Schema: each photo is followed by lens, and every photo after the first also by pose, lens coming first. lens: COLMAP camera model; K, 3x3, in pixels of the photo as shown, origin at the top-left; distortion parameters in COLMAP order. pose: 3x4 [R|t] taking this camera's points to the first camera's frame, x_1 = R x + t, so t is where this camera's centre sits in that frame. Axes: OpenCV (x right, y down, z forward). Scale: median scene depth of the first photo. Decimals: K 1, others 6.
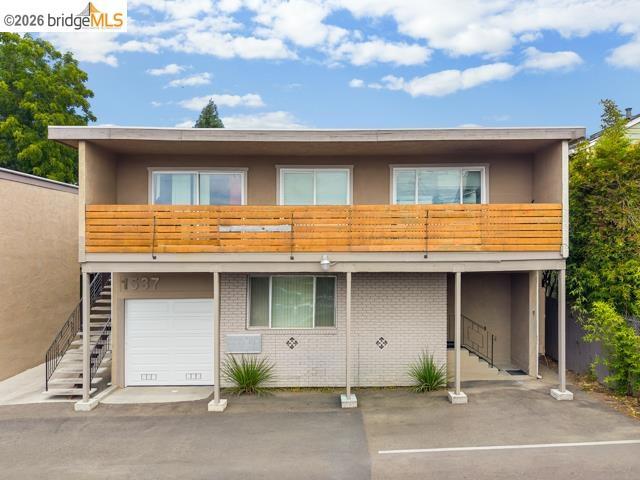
lens RADIAL K [[437.6, 0, 340.0], [0, 437.6, 247.9], [0, 0, 1]] dist [0.002913, -0.000785]
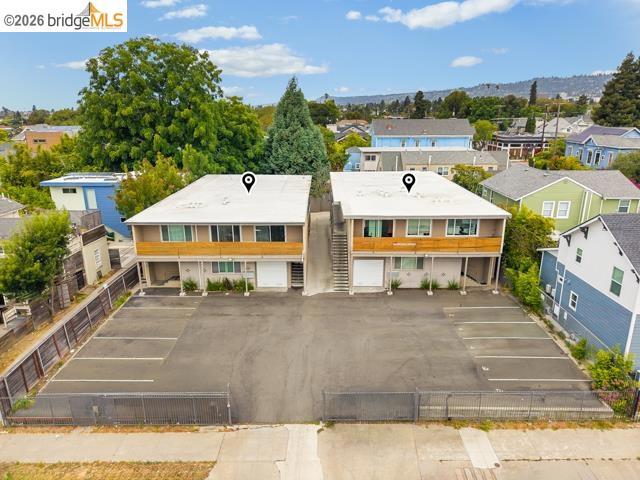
lens RADIAL K [[433.9, 0, 322.8], [0, 433.9, 228.5], [0, 0, 1]] dist [0.019855, -0.001493]
pose [[0.999725, 0.008698, -0.021757, -0.690604], [-0.002615, 0.964161, 0.265304, -0.949711], [0.023285, -0.265174, 0.963919, -1.962324]]
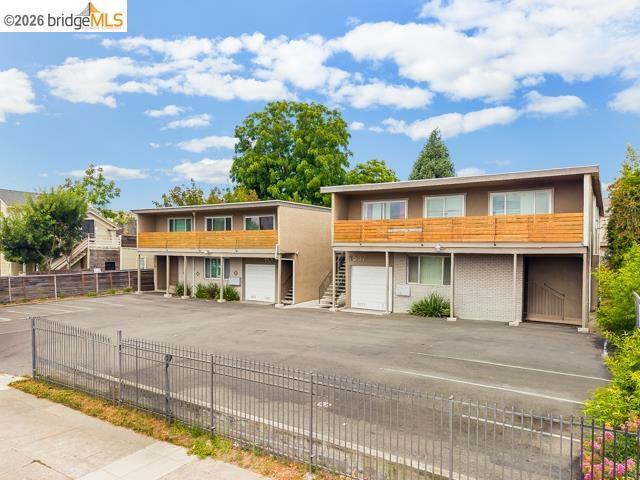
lens RADIAL K [[446.3, 0, 322.5], [0, 446.3, 261.9], [0, 0, 1]] dist [0.006524, -0.002412]
pose [[0.830930, 0.027999, -0.555673, 0.595359], [-0.016049, 0.999524, 0.026363, 0.049684], [0.556146, -0.012988, 0.830983, -0.860867]]
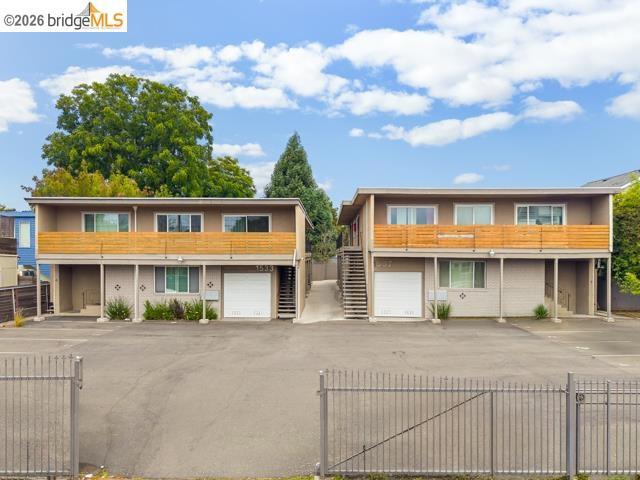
lens RADIAL K [[446.9, 0, 321.4], [0, 446.9, 249.0], [0, 0, 1]] dist [-0.001067, -0.001164]
pose [[0.999165, 0.009273, -0.039800, -0.699659], [-0.009689, 0.999900, -0.010288, 0.040957], [0.039700, 0.010665, 0.999155, -1.053918]]
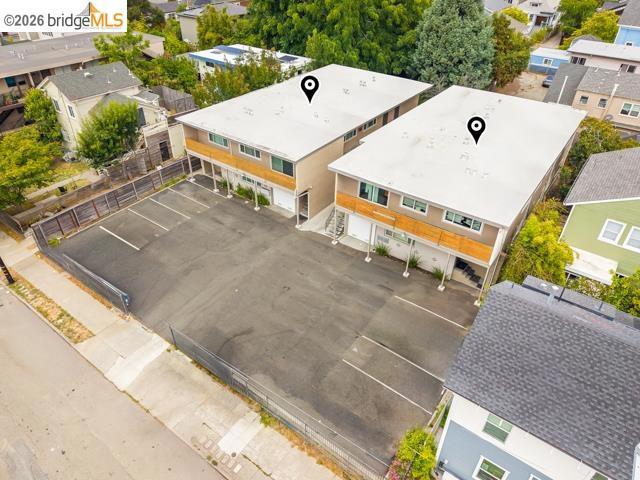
lens RADIAL K [[440.2, 0, 322.6], [0, 440.2, 239.1], [0, 0, 1]] dist [0.005975, -0.002777]
pose [[0.792329, 0.367277, -0.487157, 0.883584], [-0.018305, 0.812447, 0.582748, -1.486113], [0.609819, -0.452811, 0.650448, -1.108087]]
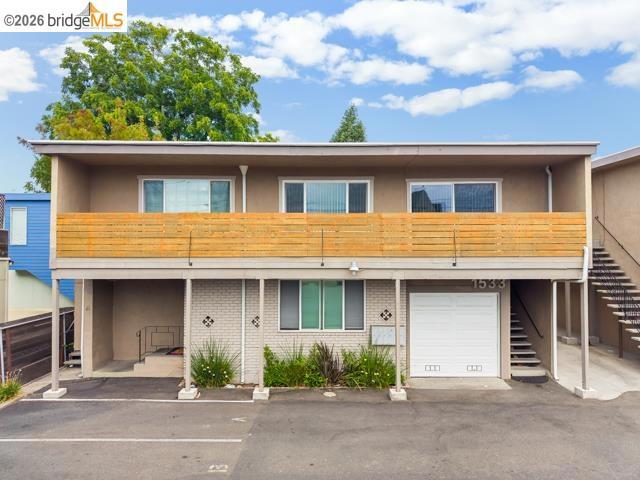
lens RADIAL K [[436.1, 0, 322.4], [0, 436.1, 232.7], [0, 0, 1]] dist [0.000104, -0.001124]
pose [[0.999949, 0.004222, -0.009188, -1.470218], [-0.004563, 0.999289, -0.037437, 0.031268], [0.009023, 0.037477, 0.999257, -0.037060]]
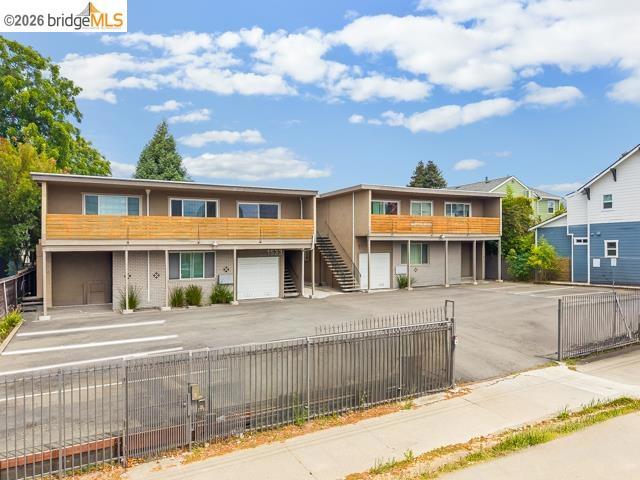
lens RADIAL K [[440.2, 0, 322.6], [0, 440.2, 239.1], [0, 0, 1]] dist [0.005975, -0.002777]
pose [[0.891039, 0.003138, 0.453915, -1.885644], [0.006965, 0.999764, -0.020584, 0.094533], [-0.453873, 0.021503, 0.890807, -1.105752]]
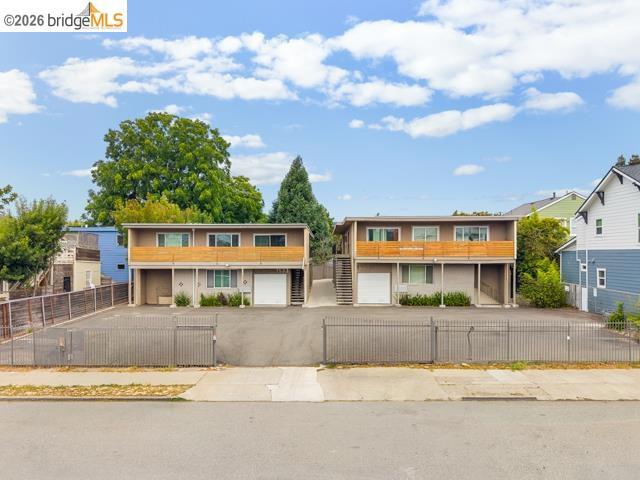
lens RADIAL K [[439.9, 0, 317.0], [0, 439.9, 248.4], [0, 0, 1]] dist [0.012675, -0.000357]
pose [[0.999003, 0.004858, -0.044388, -0.678667], [-0.005362, 0.999923, -0.011230, -0.008671], [0.044330, 0.011457, 0.998951, -1.985201]]
